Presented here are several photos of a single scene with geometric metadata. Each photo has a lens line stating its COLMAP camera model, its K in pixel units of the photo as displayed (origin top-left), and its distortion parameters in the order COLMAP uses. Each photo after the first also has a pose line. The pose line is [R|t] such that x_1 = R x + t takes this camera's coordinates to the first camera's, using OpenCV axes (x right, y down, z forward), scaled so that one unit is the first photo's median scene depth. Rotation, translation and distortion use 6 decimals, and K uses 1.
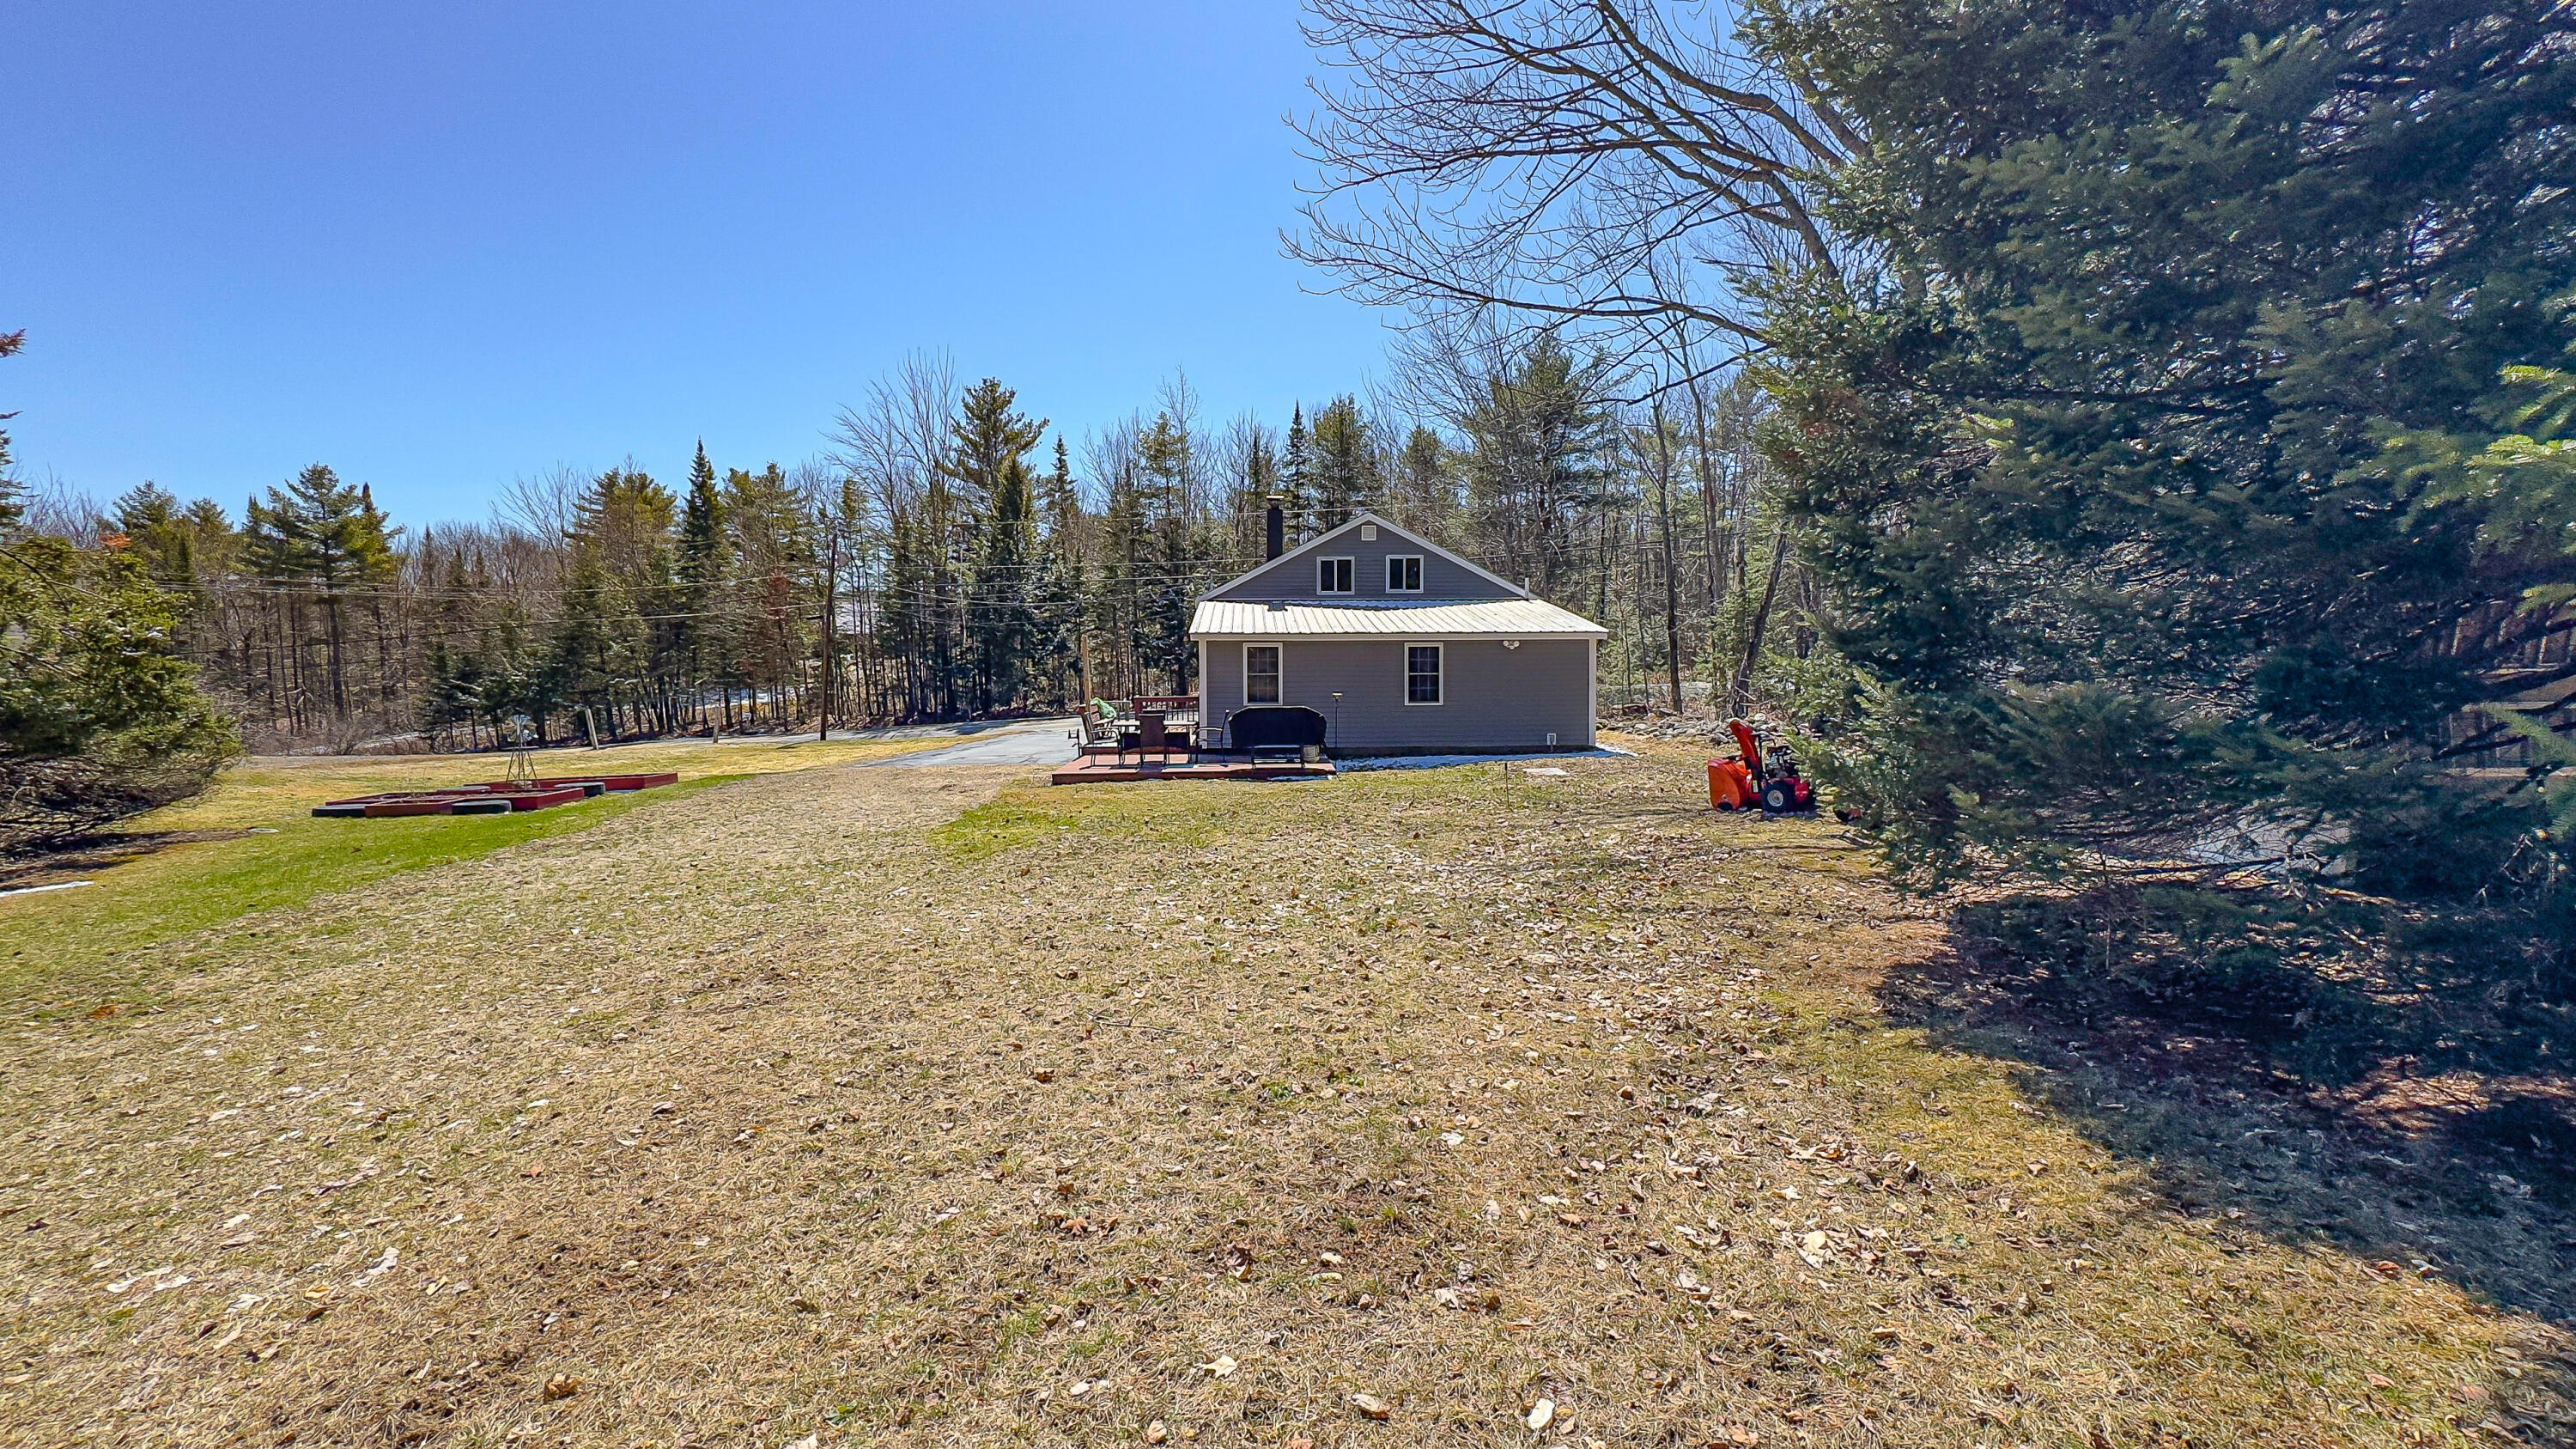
lens RADIAL K [[1029.0, 0, 1288.0], [0, 1029.0, 724.5], [0, 0, 1]] dist [0.002989, -0.000059]
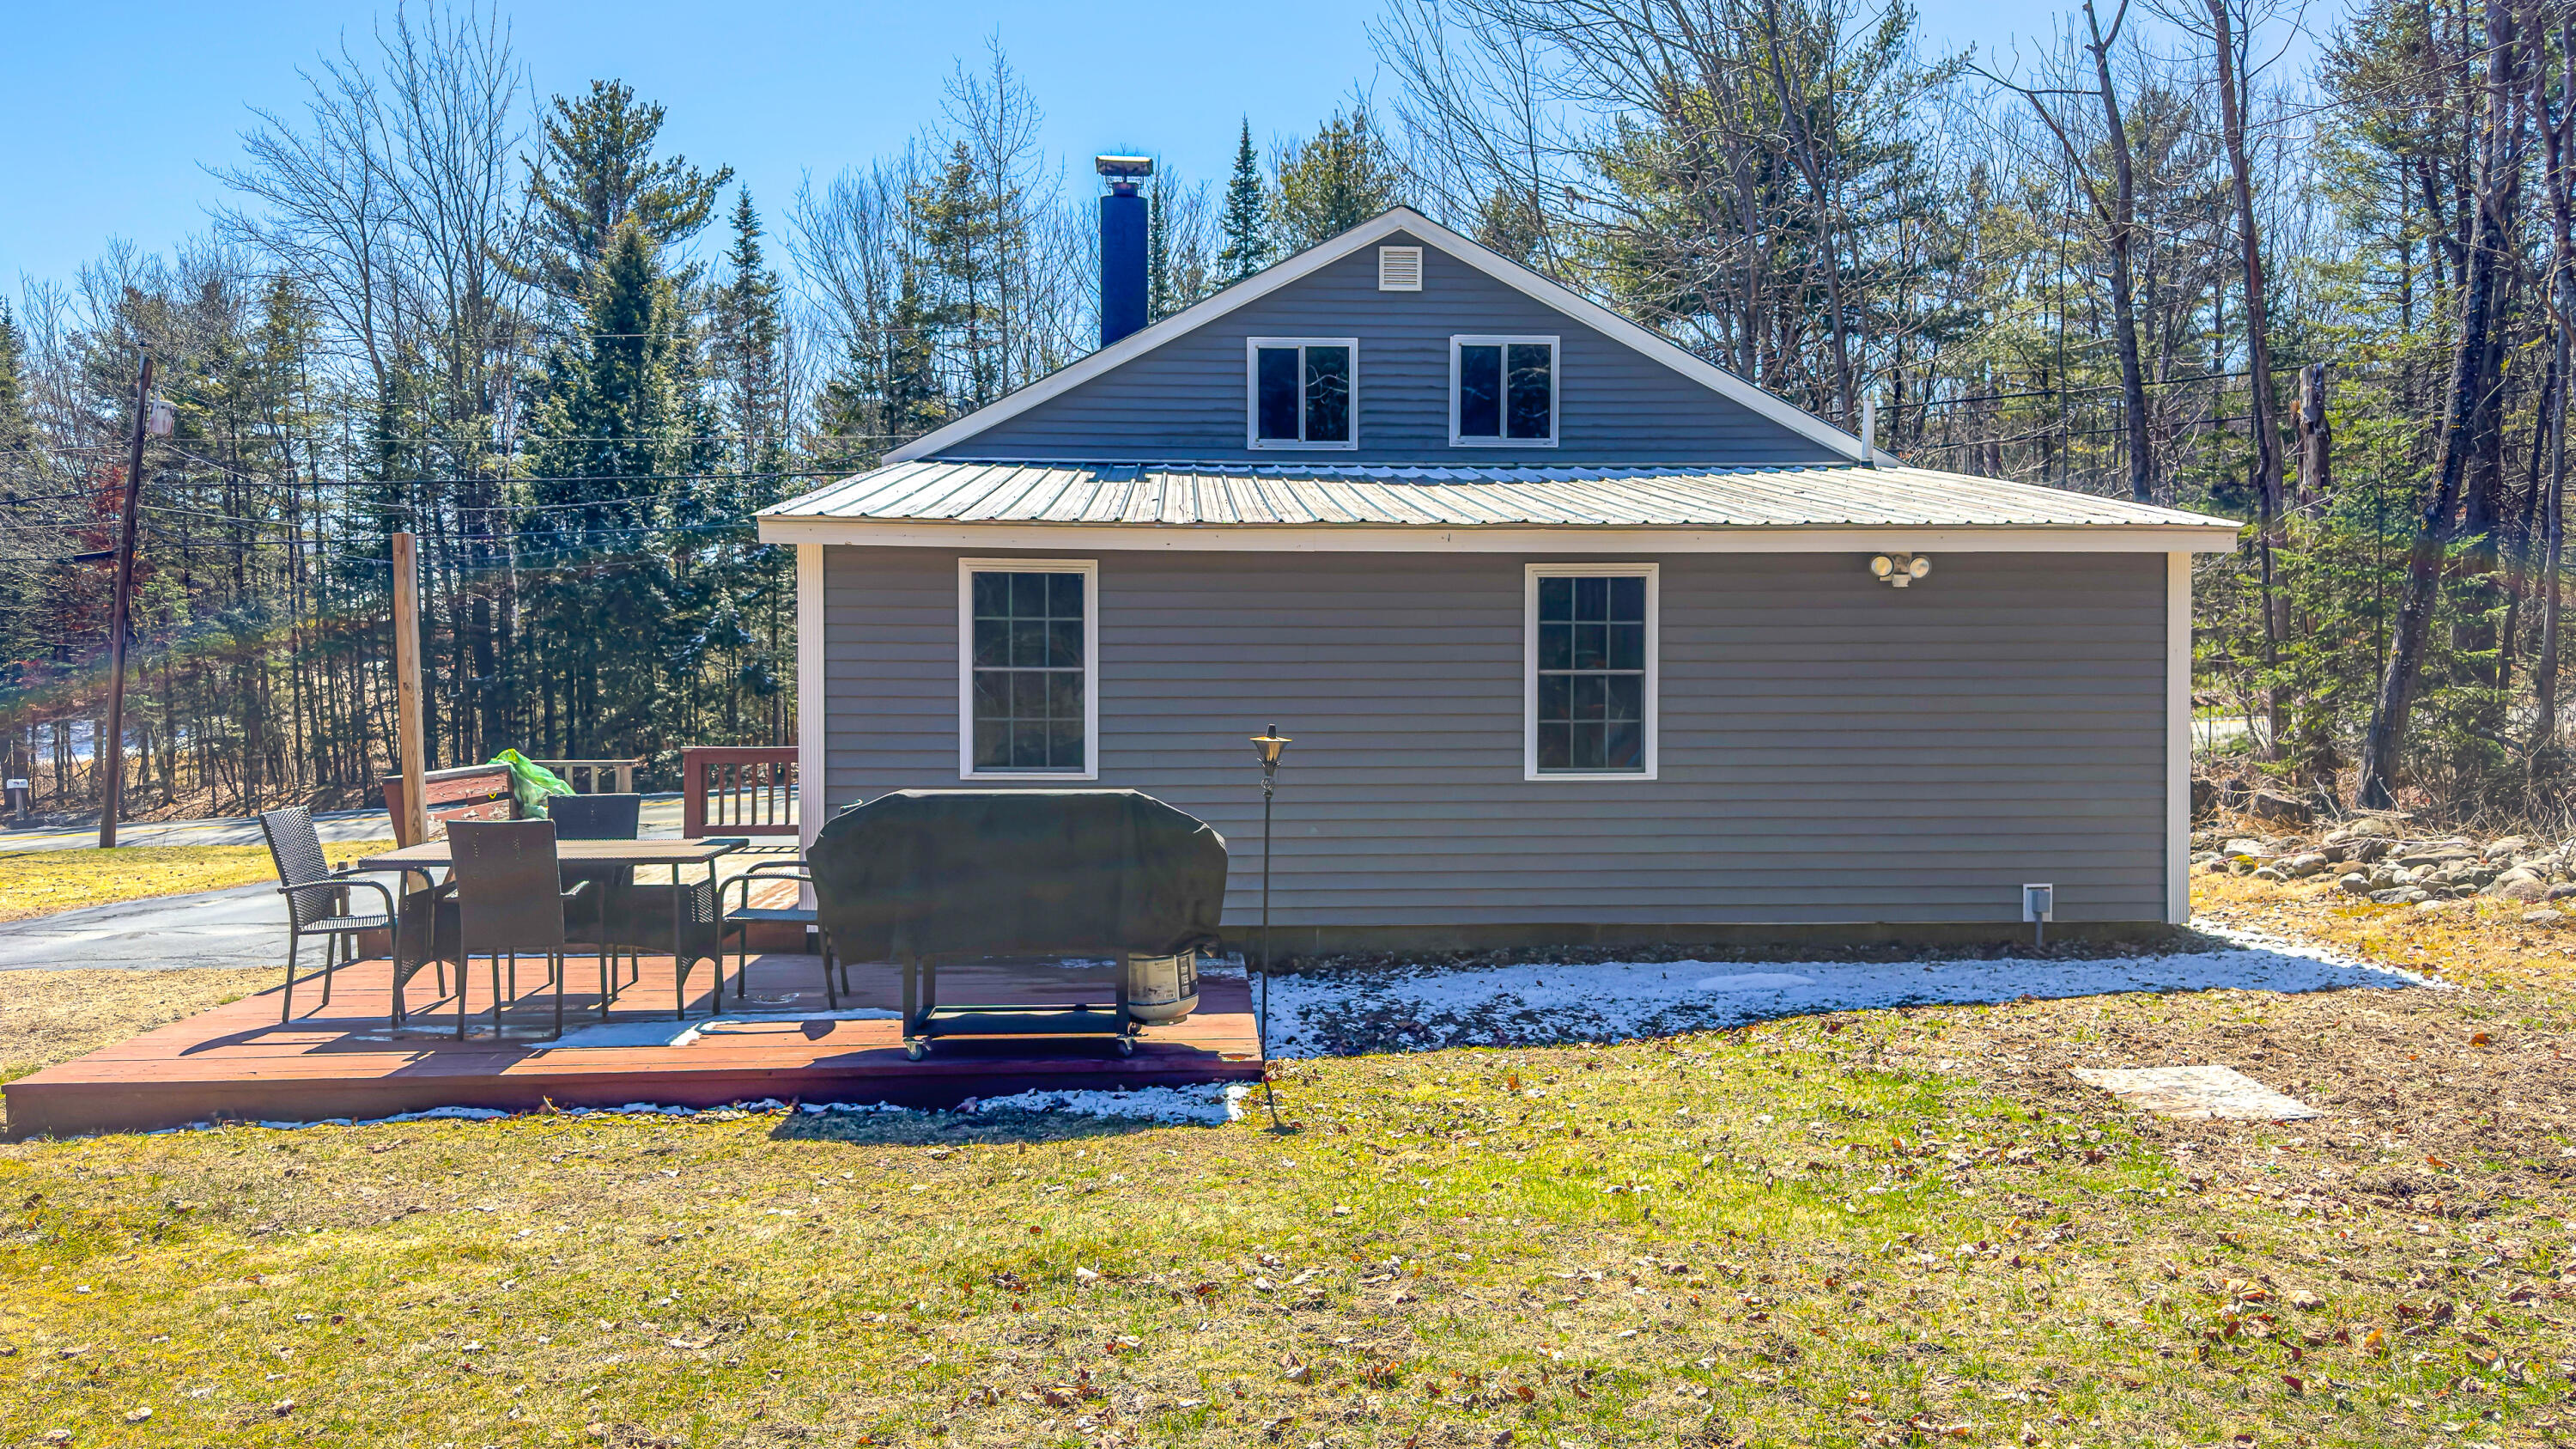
lens RADIAL K [[1813.8, 0, 1313.7], [0, 1813.8, 730.2], [0, 0, 1]] dist [0.100543, -0.143827]
pose [[0.999419, 0.006509, 0.033467, 0.026534], [-0.005230, 0.999258, -0.038162, -0.009536], [-0.033691, 0.037965, 0.998711, 0.351408]]
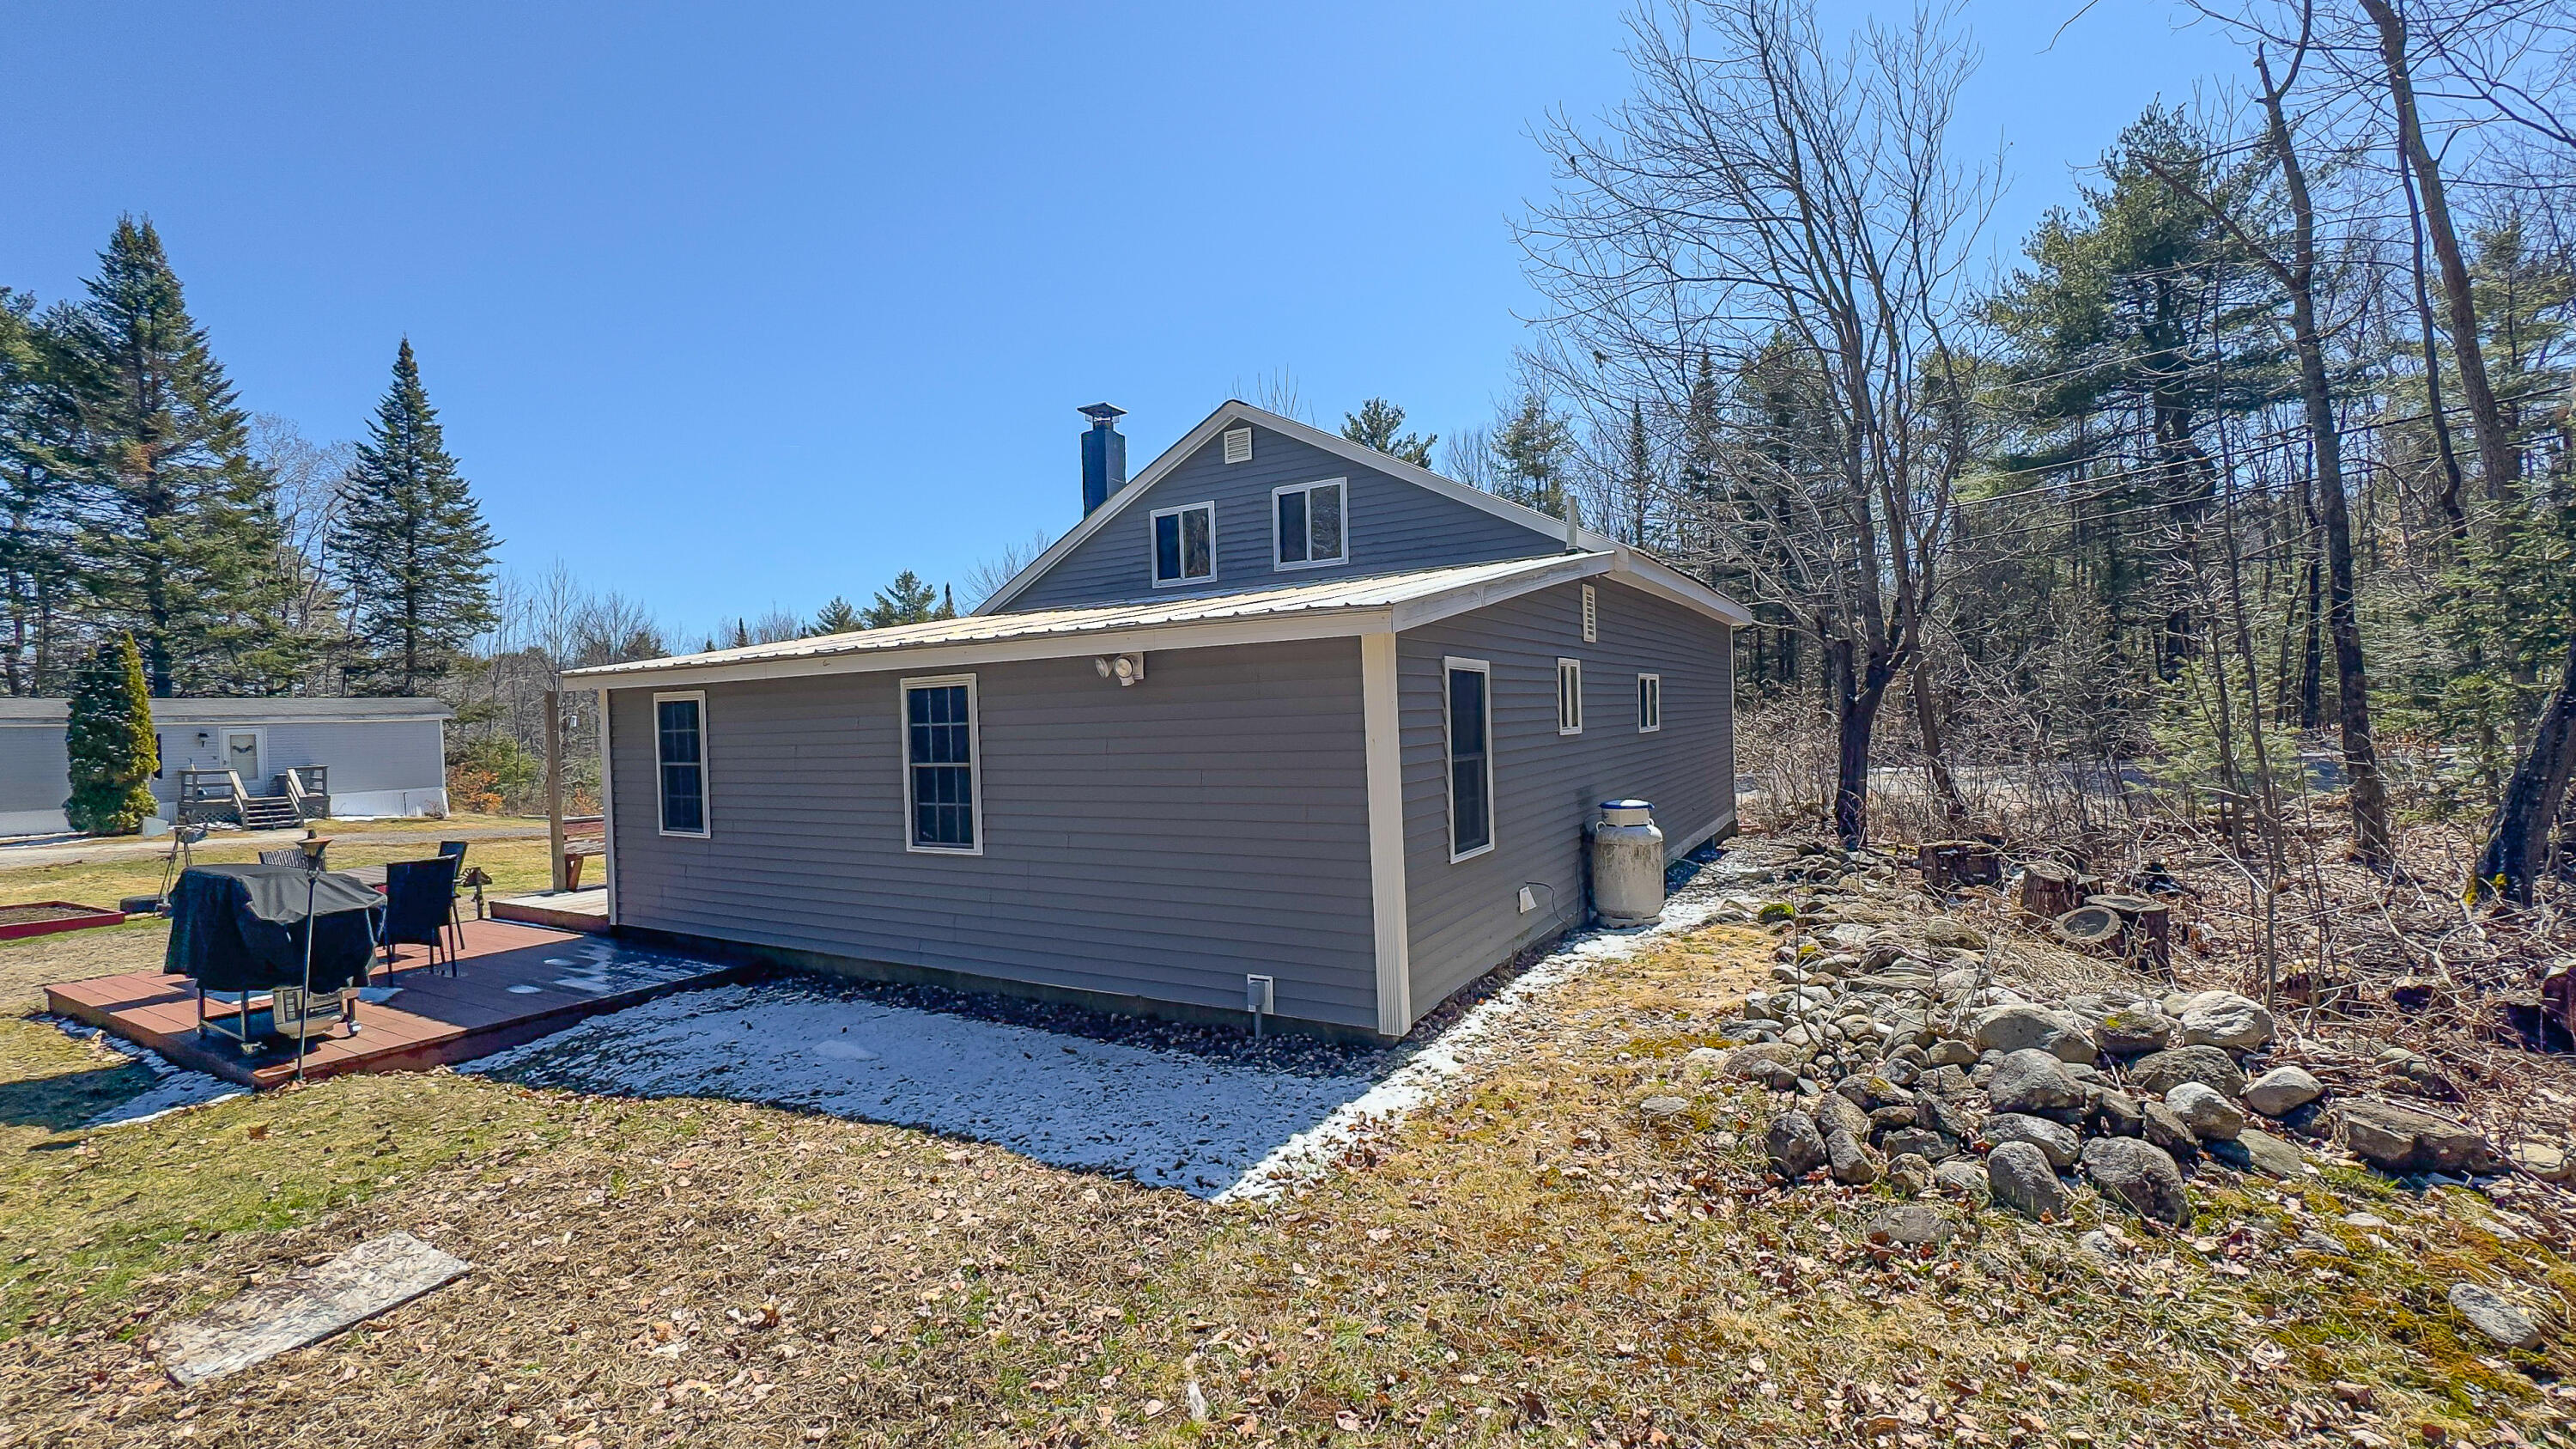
lens RADIAL K [[1052.2, 0, 1288.0], [0, 1052.2, 724.5], [0, 0, 1]] dist [0.001565, 0.000060]
pose [[0.844655, -0.014359, -0.535118, 0.299742], [-0.015541, 0.998561, -0.051324, -0.032912], [0.535085, 0.051667, 0.843217, 0.538079]]
